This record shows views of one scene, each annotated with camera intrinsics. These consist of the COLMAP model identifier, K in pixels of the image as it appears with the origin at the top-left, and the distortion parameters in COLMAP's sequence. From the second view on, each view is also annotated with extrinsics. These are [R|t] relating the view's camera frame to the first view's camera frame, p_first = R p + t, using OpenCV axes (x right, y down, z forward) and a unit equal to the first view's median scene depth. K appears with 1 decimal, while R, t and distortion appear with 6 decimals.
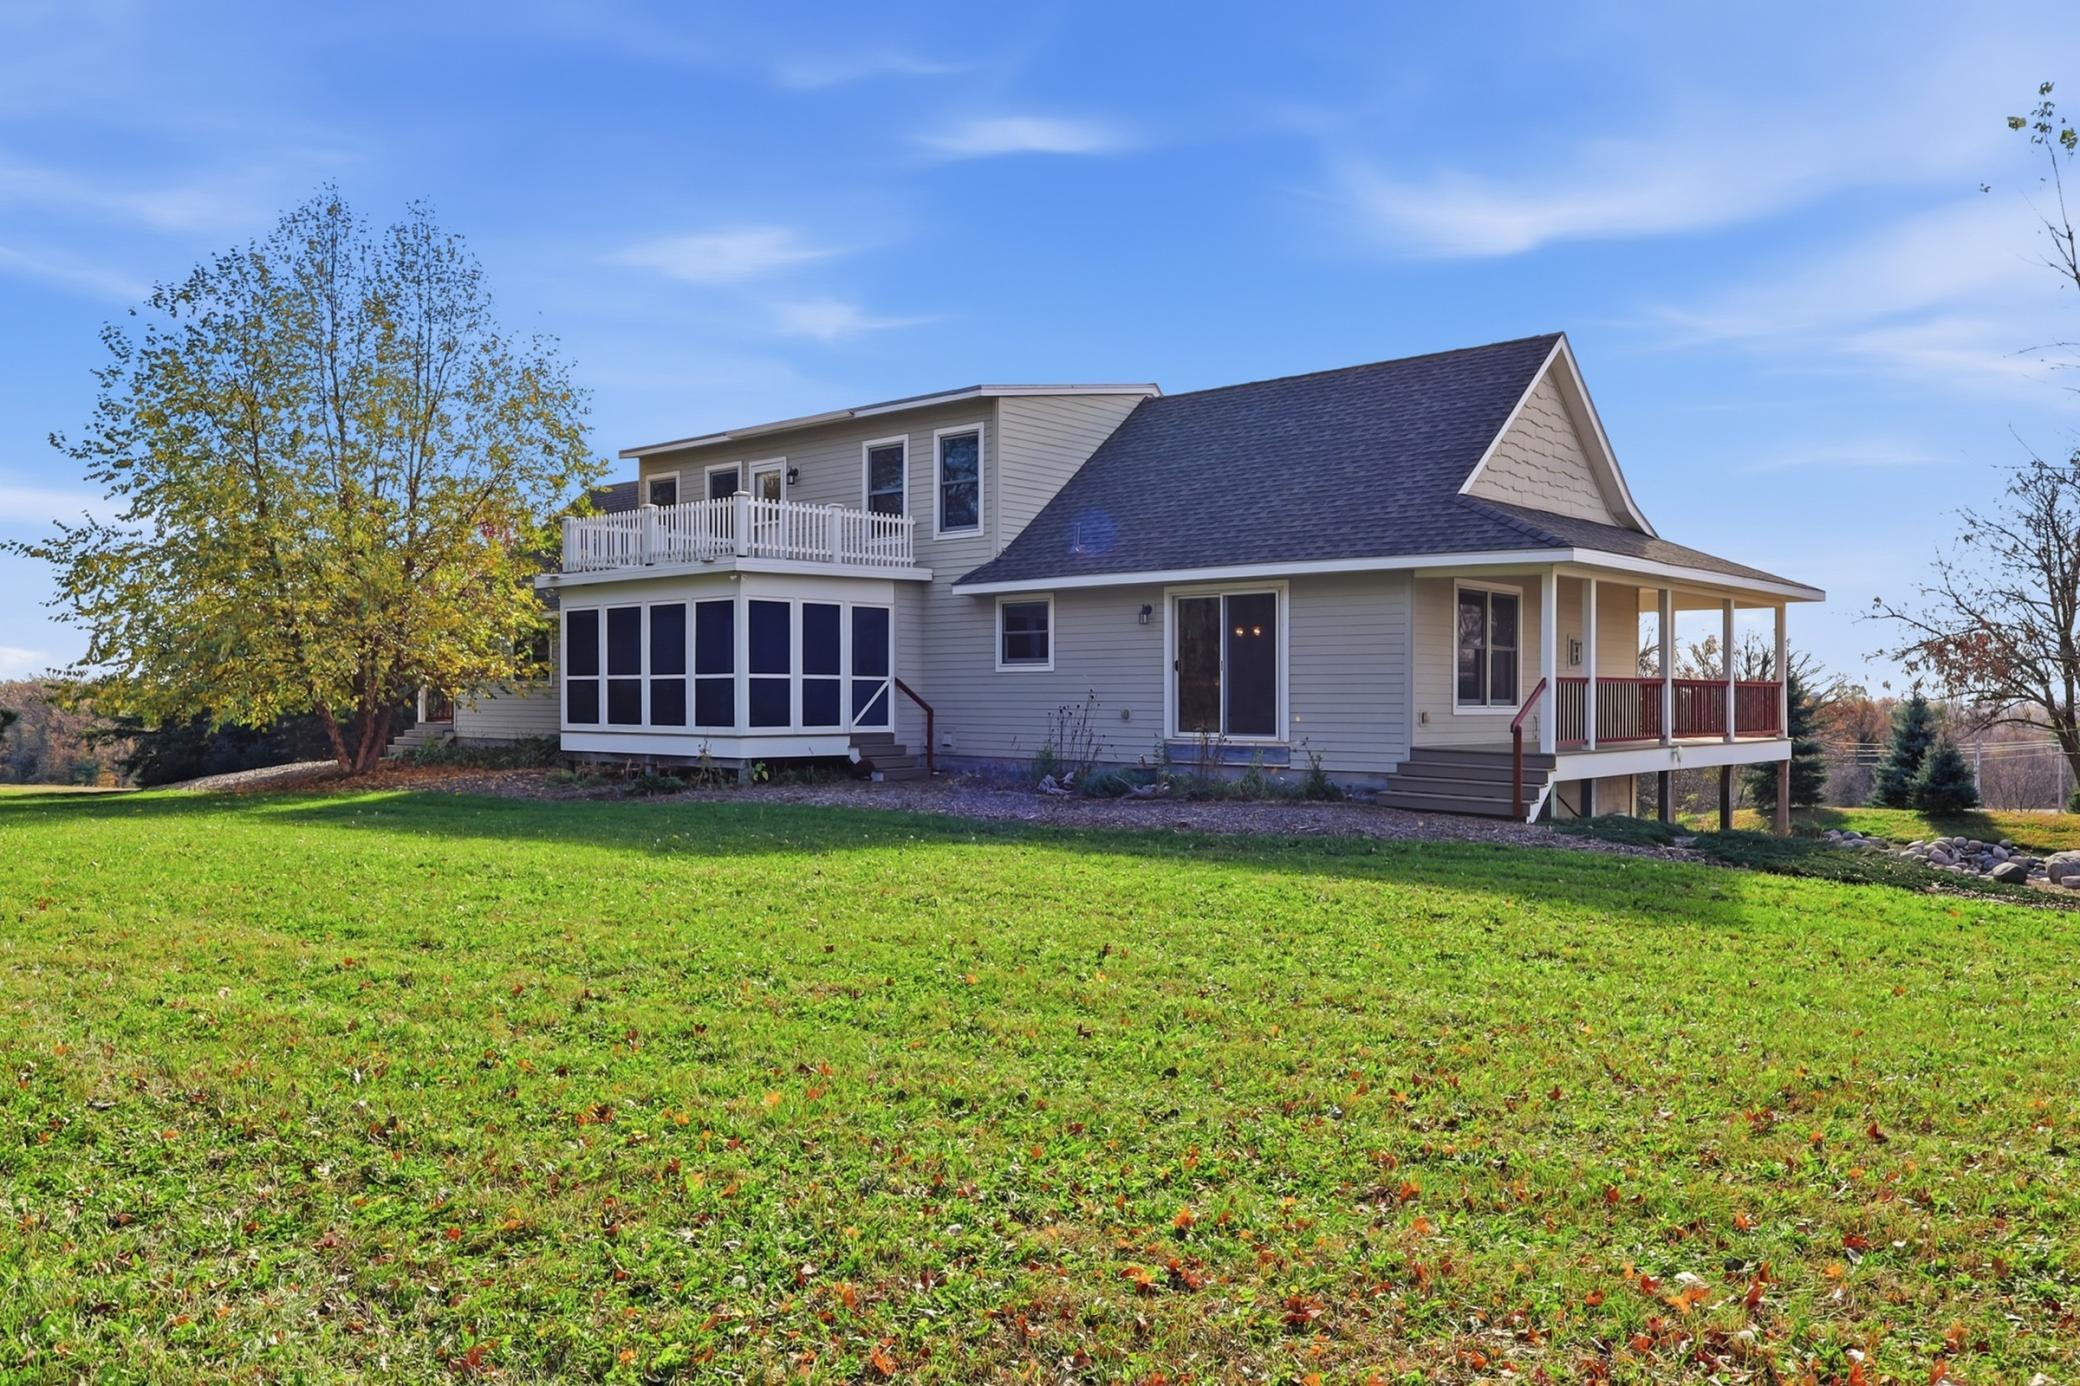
lens RADIAL K [[1381.5, 0, 1032.7], [0, 1381.5, 756.5], [0, 0, 1]] dist [-0.000427, 0.001079]
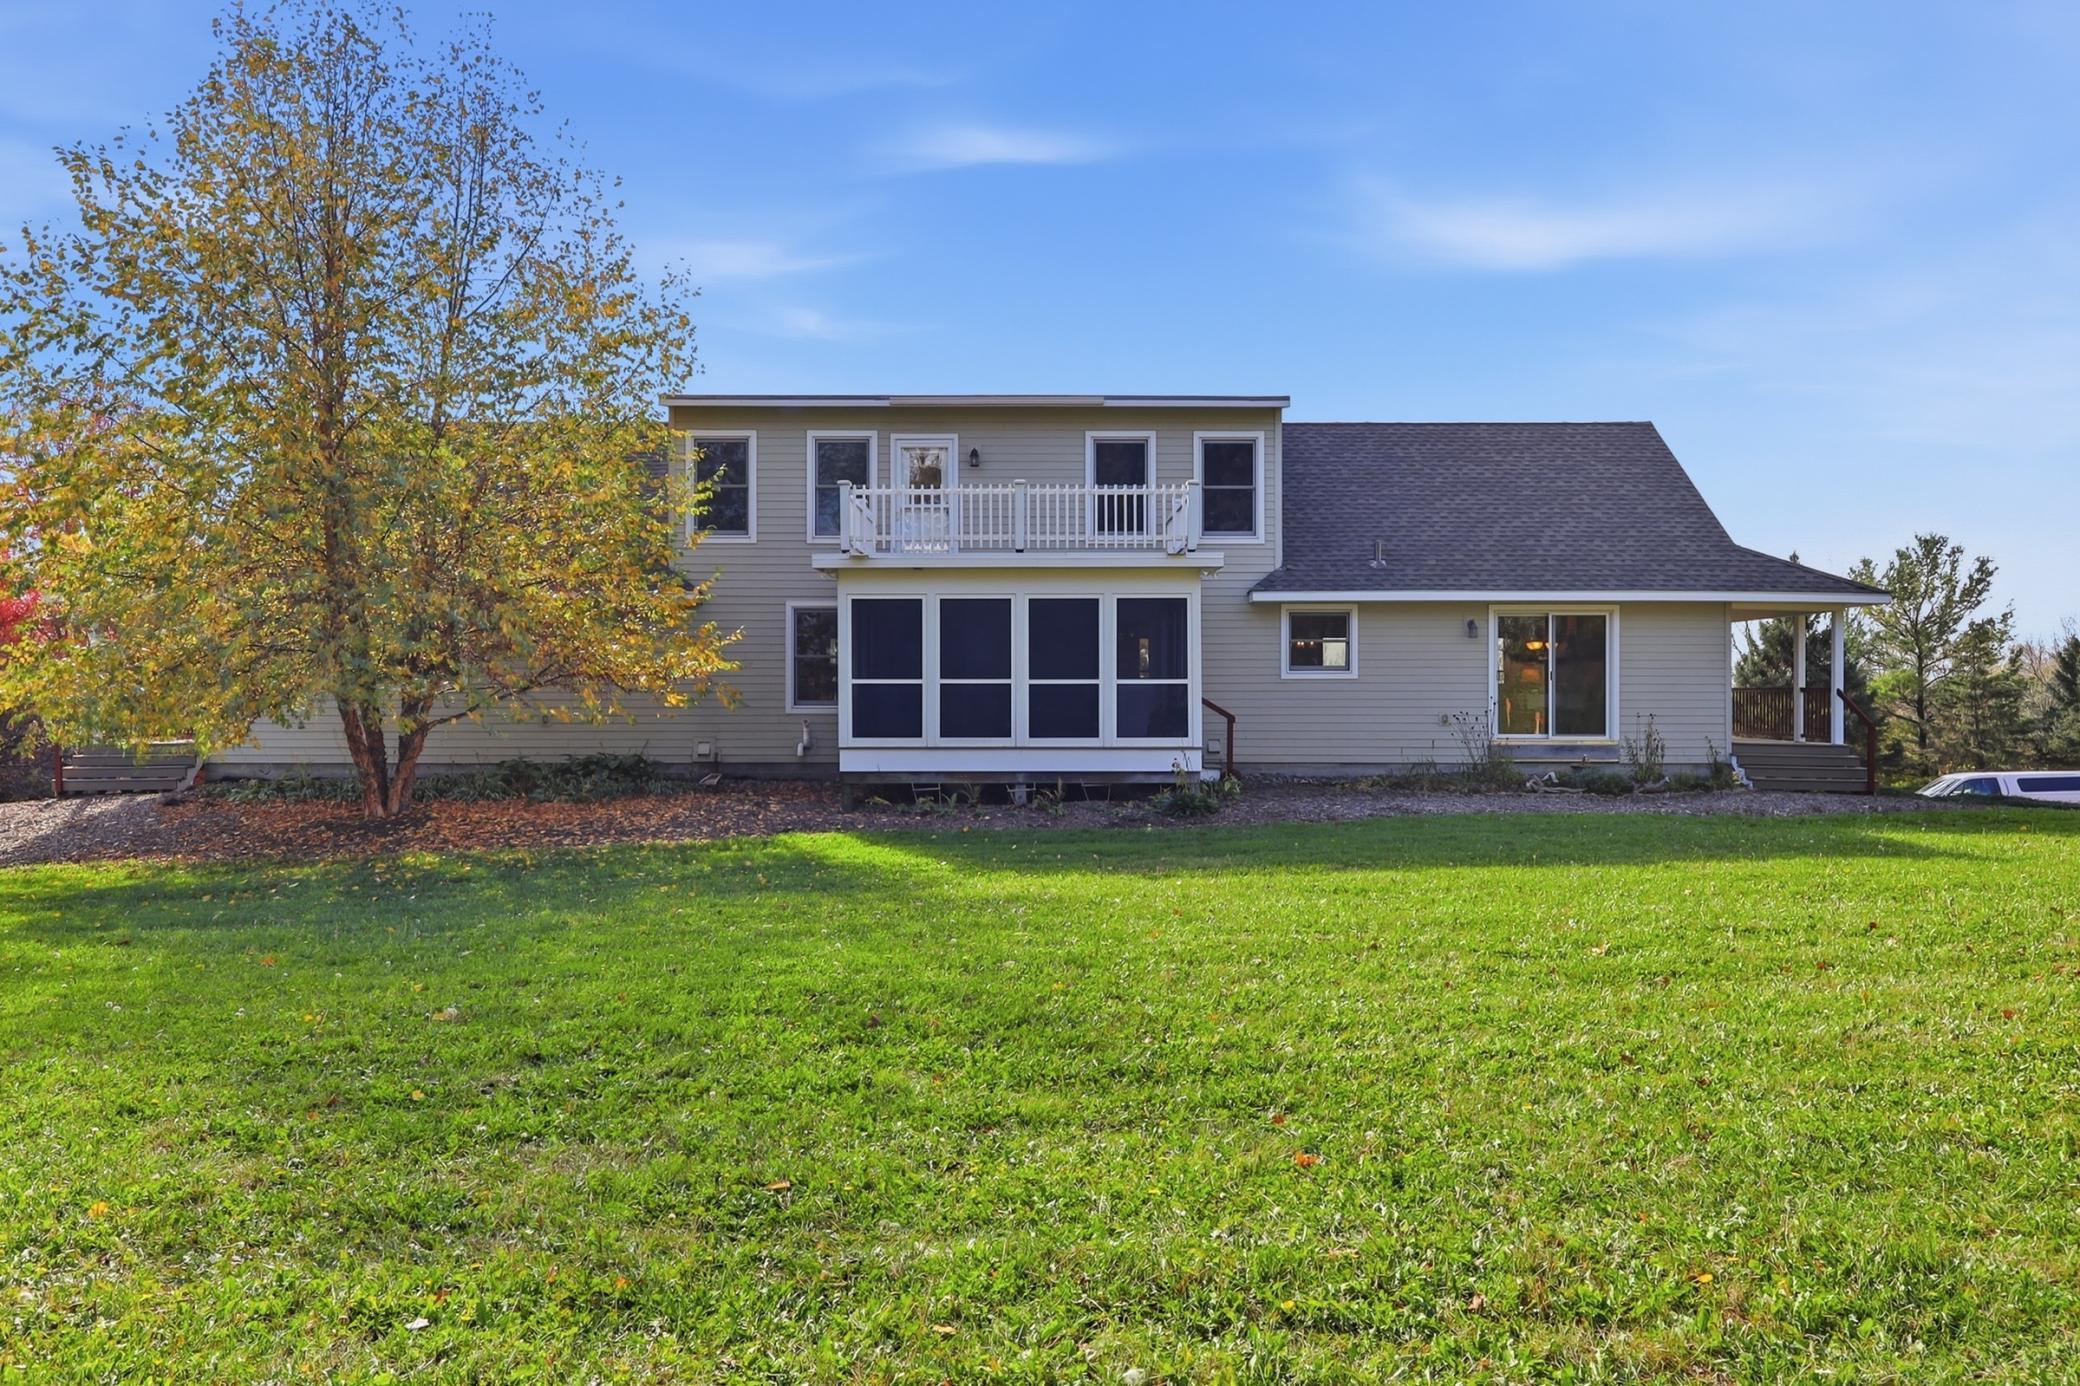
lens RADIAL K [[1381.5, 0, 1032.7], [0, 1381.5, 756.5], [0, 0, 1]] dist [-0.000427, 0.001079]
pose [[0.780830, -0.027286, 0.624147, -0.805658], [0.030226, 0.999526, 0.005883, -0.015459], [-0.624012, 0.014271, 0.781285, 0.317809]]
